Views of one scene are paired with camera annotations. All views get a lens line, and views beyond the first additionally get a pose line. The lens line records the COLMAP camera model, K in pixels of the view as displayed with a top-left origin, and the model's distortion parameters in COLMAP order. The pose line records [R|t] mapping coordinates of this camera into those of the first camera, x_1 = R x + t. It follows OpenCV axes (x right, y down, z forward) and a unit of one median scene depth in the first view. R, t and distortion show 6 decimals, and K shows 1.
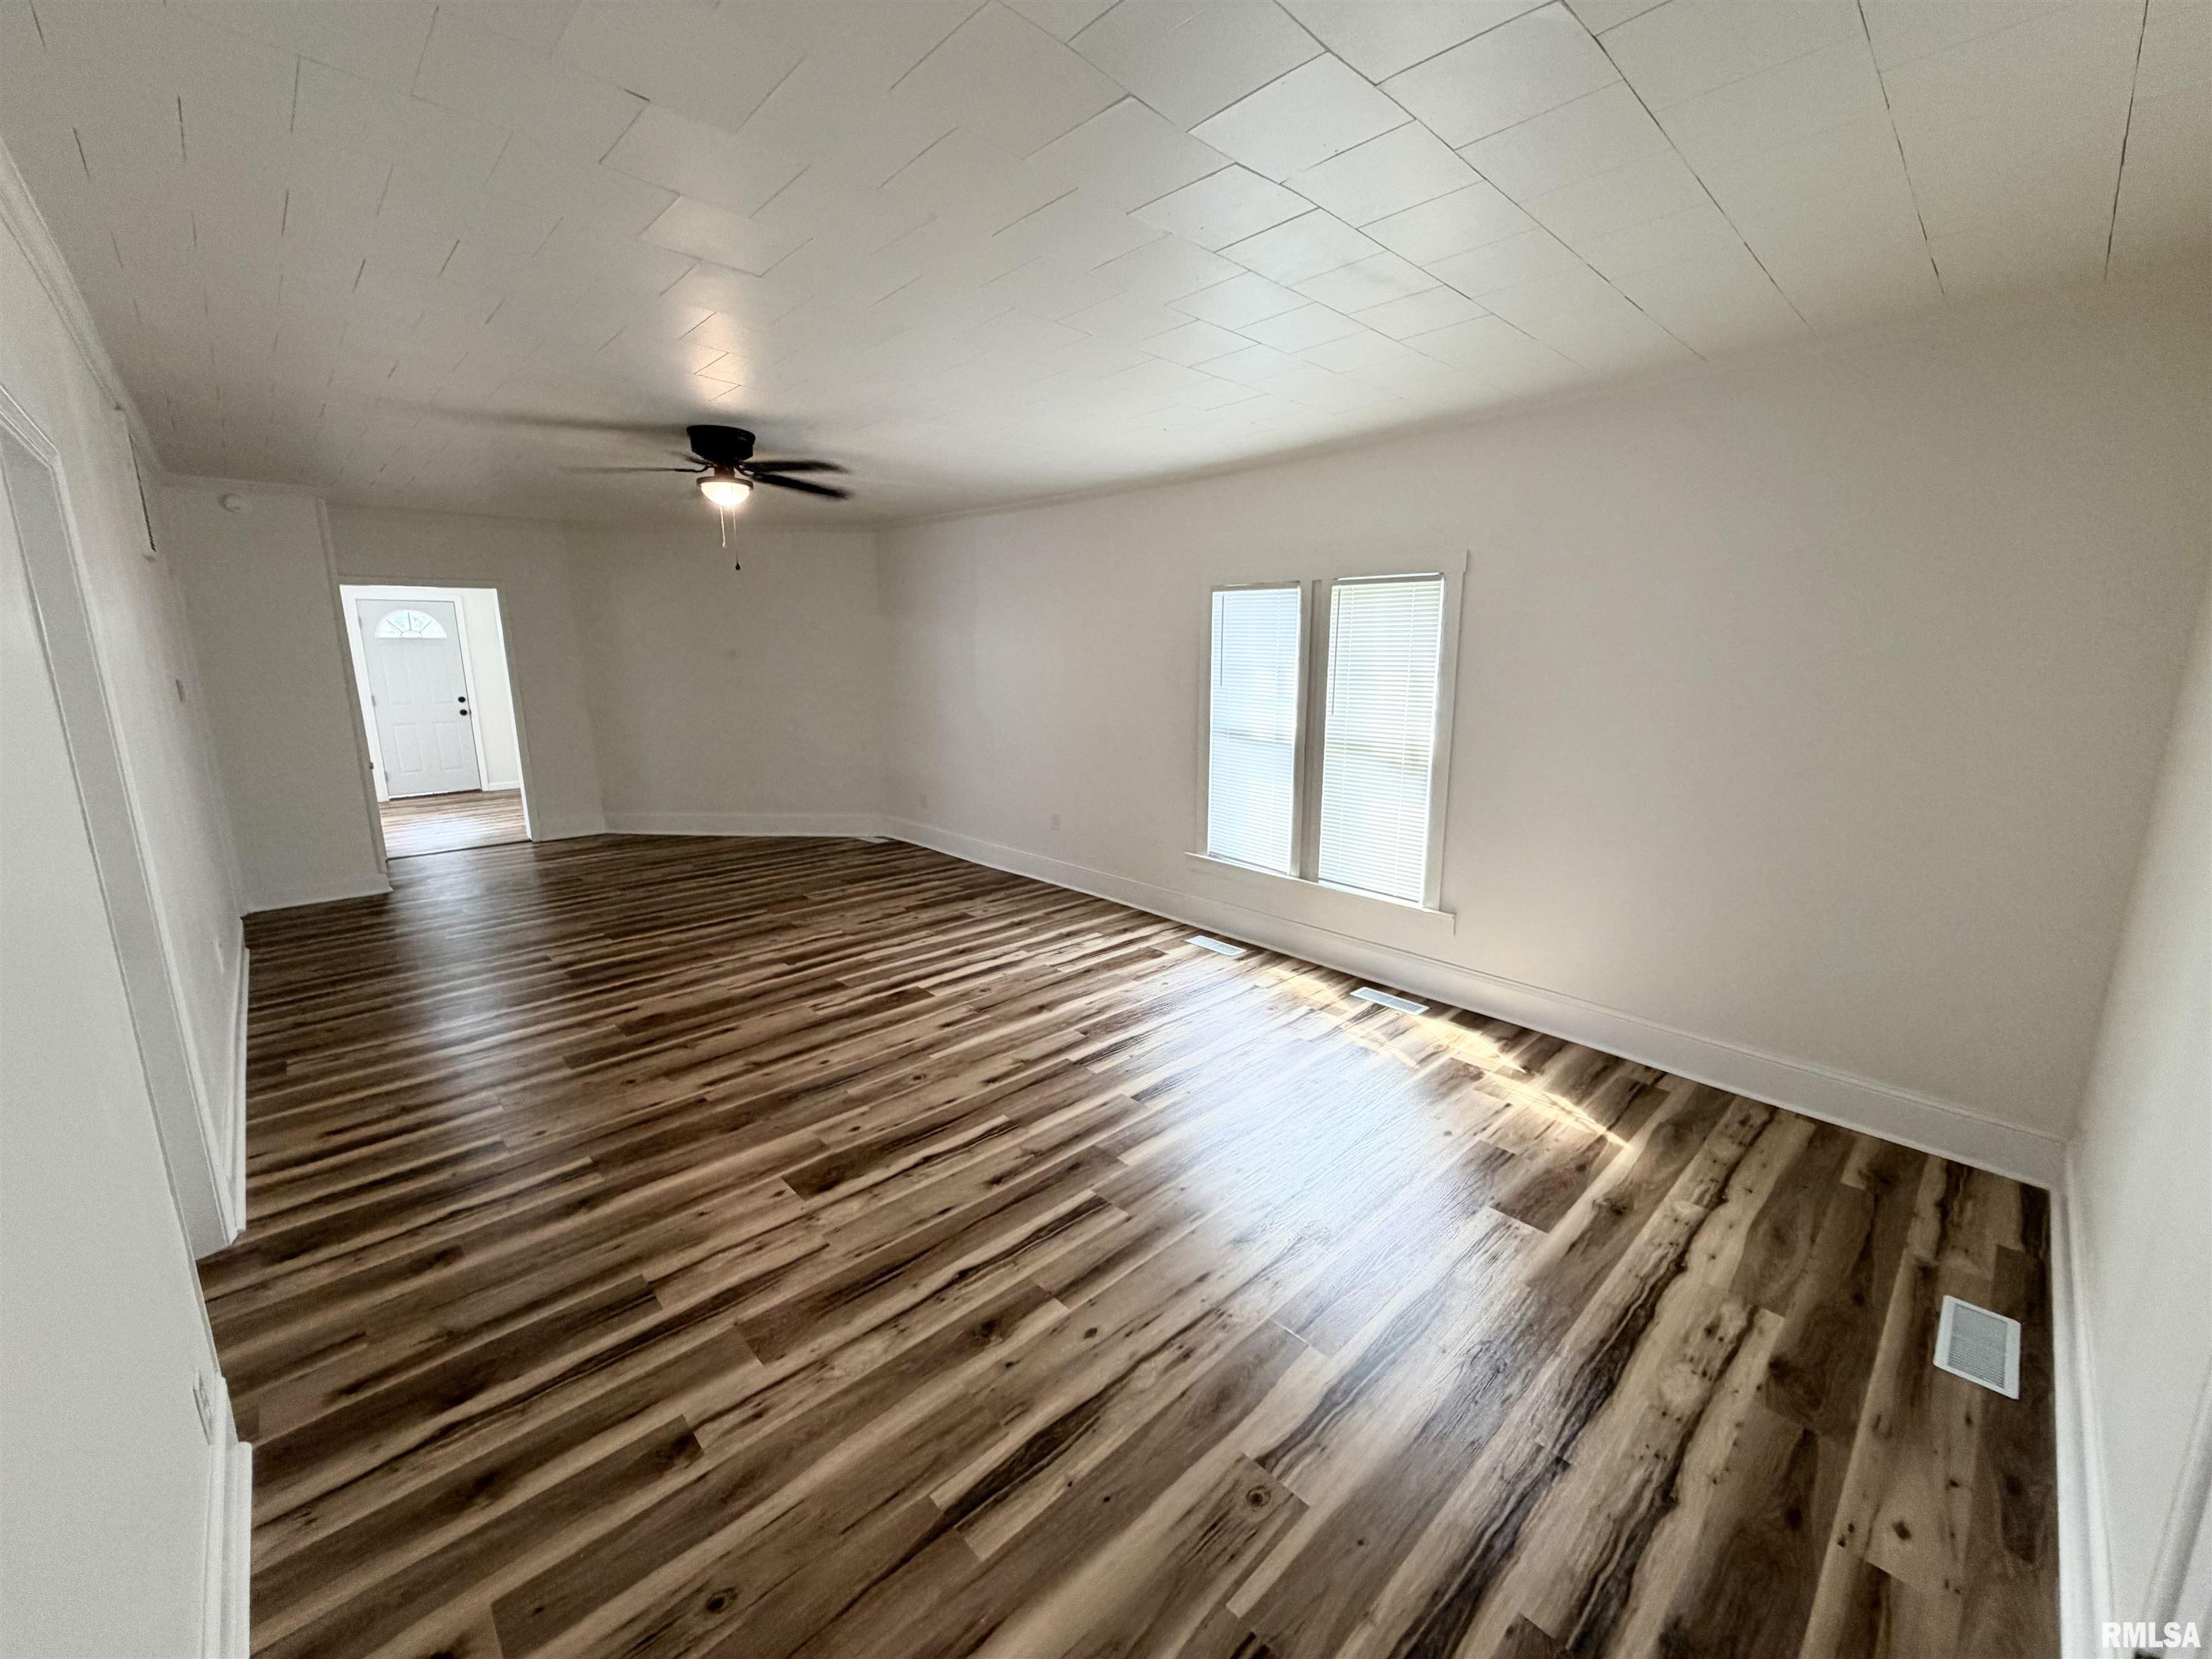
lens RADIAL K [[883.2, 0, 1106.6], [0, 883.2, 809.6], [0, 0, 1]] dist [-0.022597, 0.000078]
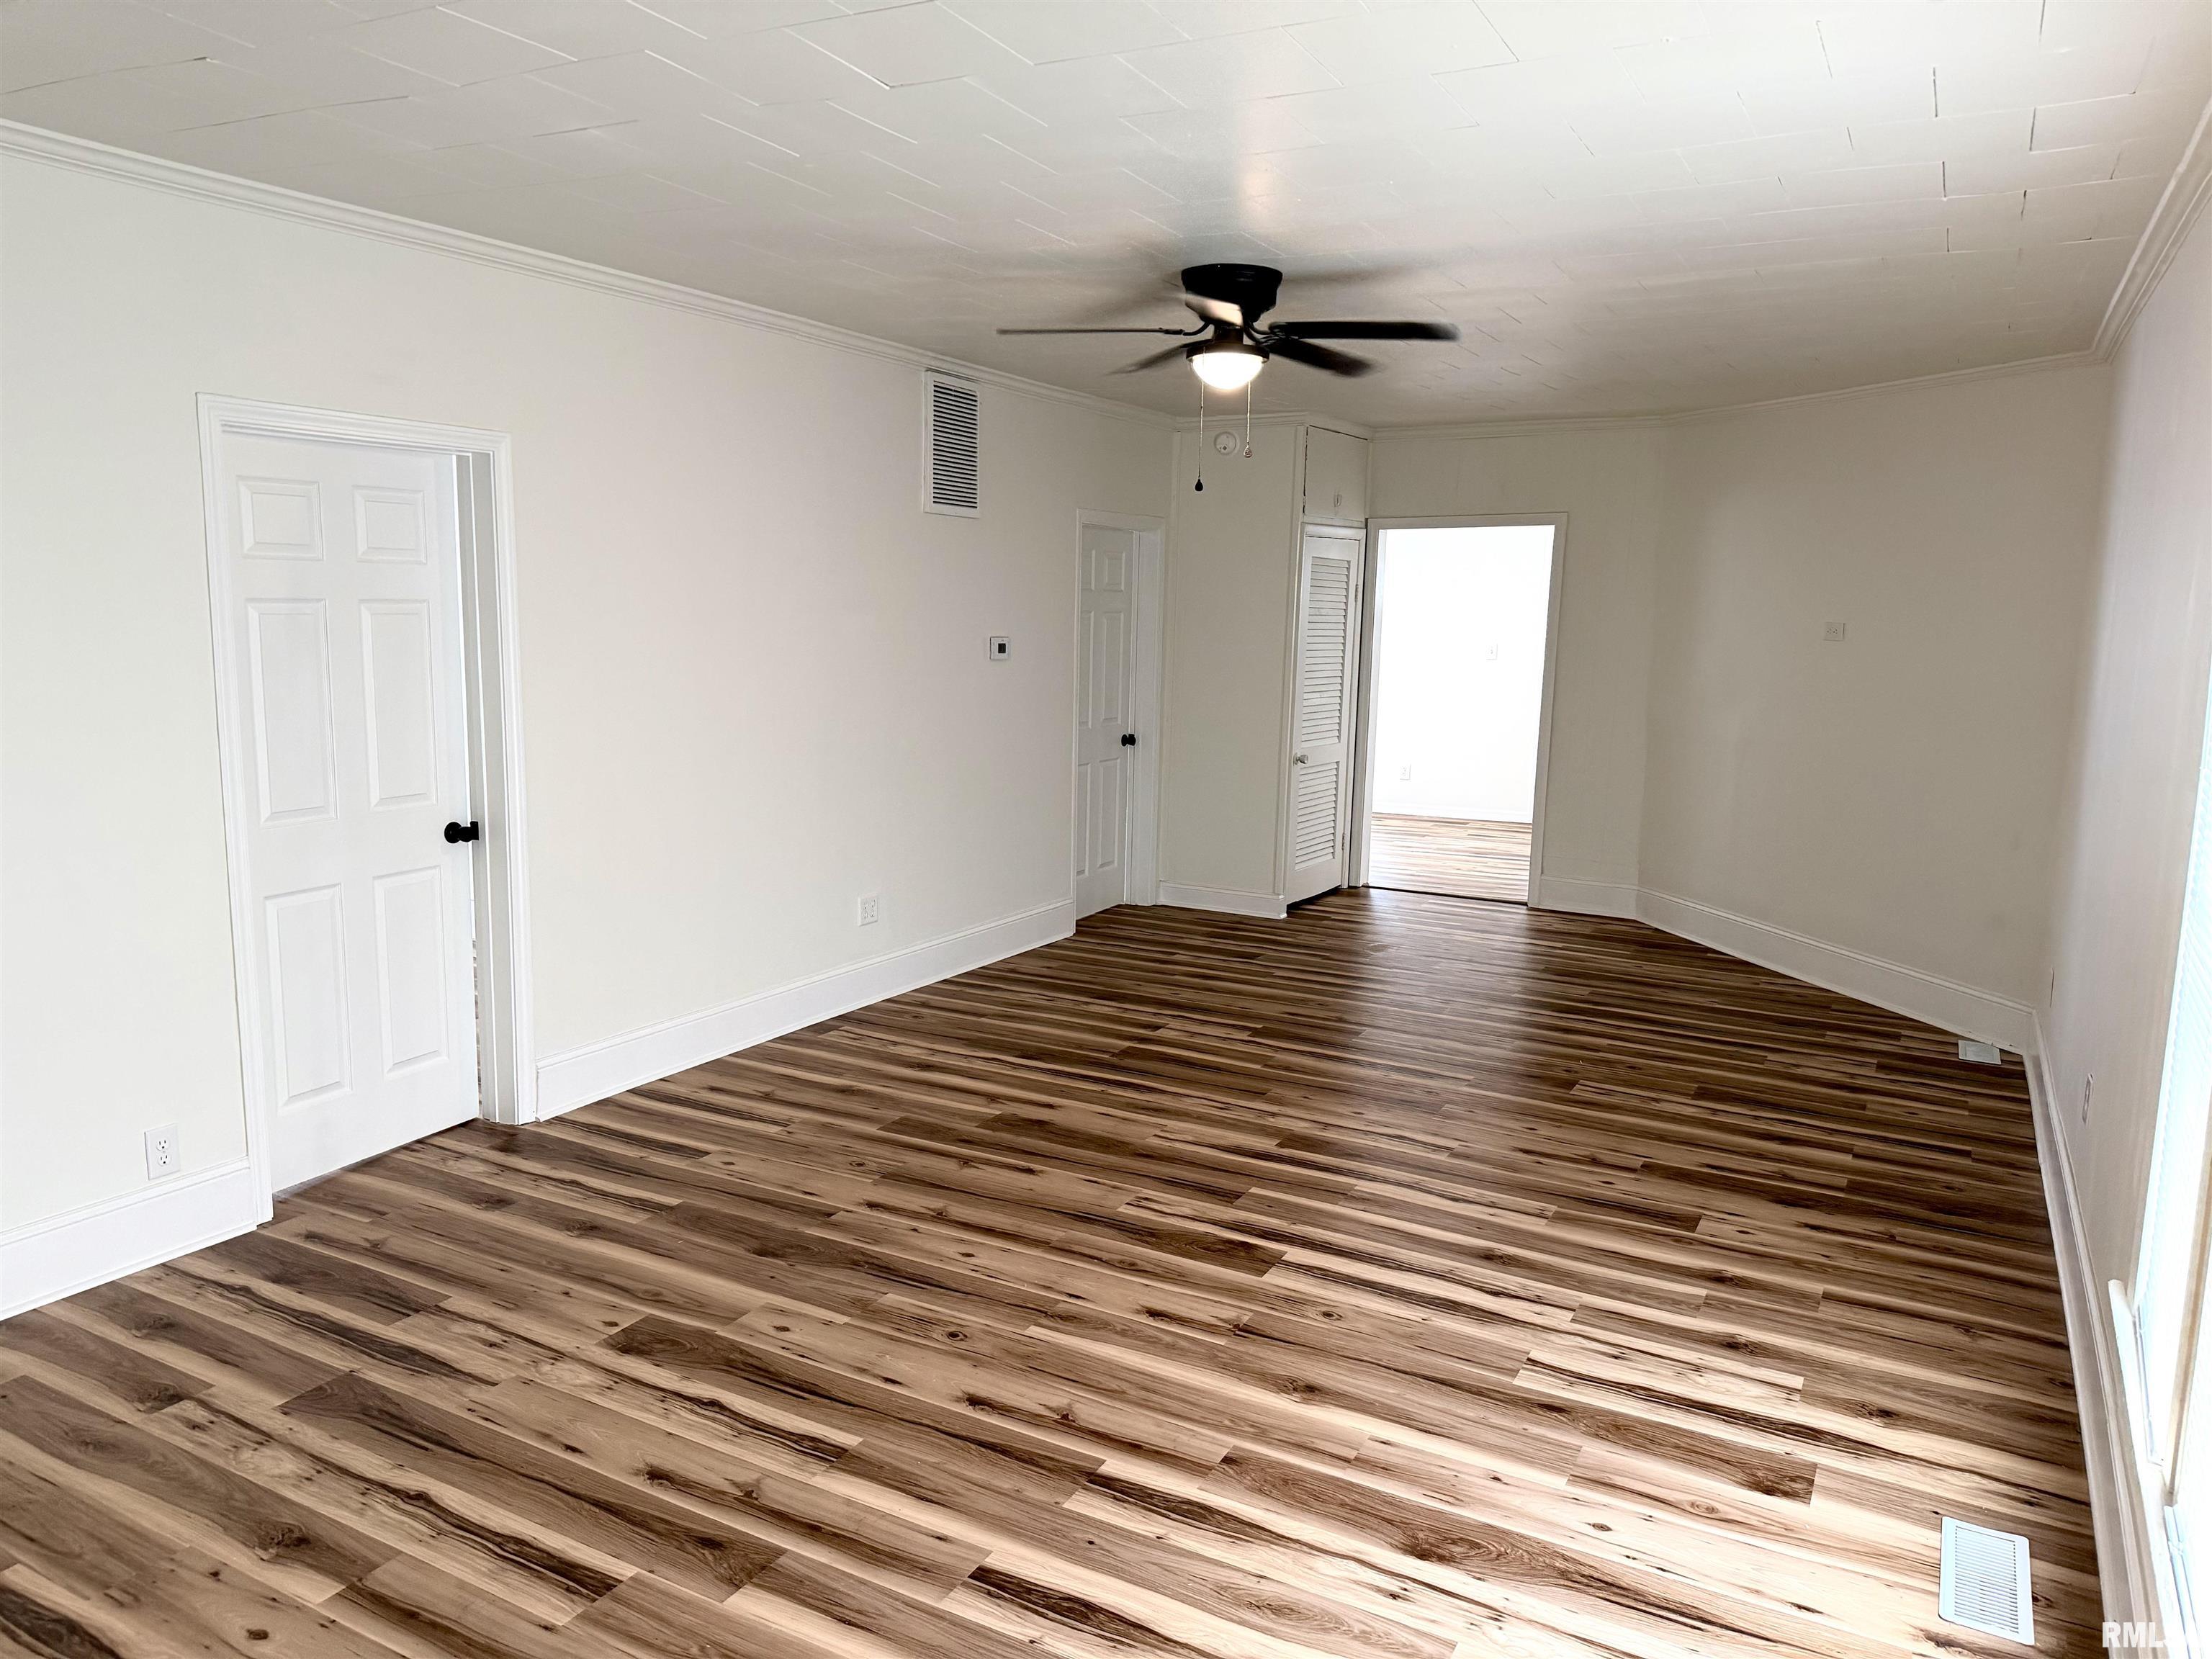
lens RADIAL K [[1562.0, 0, 1106.0], [0, 1562.0, 829.5], [0, 0, 1]] dist [0.093150, -0.157529]
pose [[0.295423, 0.146009, -0.944143, 0.641636], [-0.196101, 0.976477, 0.089649, -0.114507], [0.935024, 0.158663, 0.317107, 0.610969]]
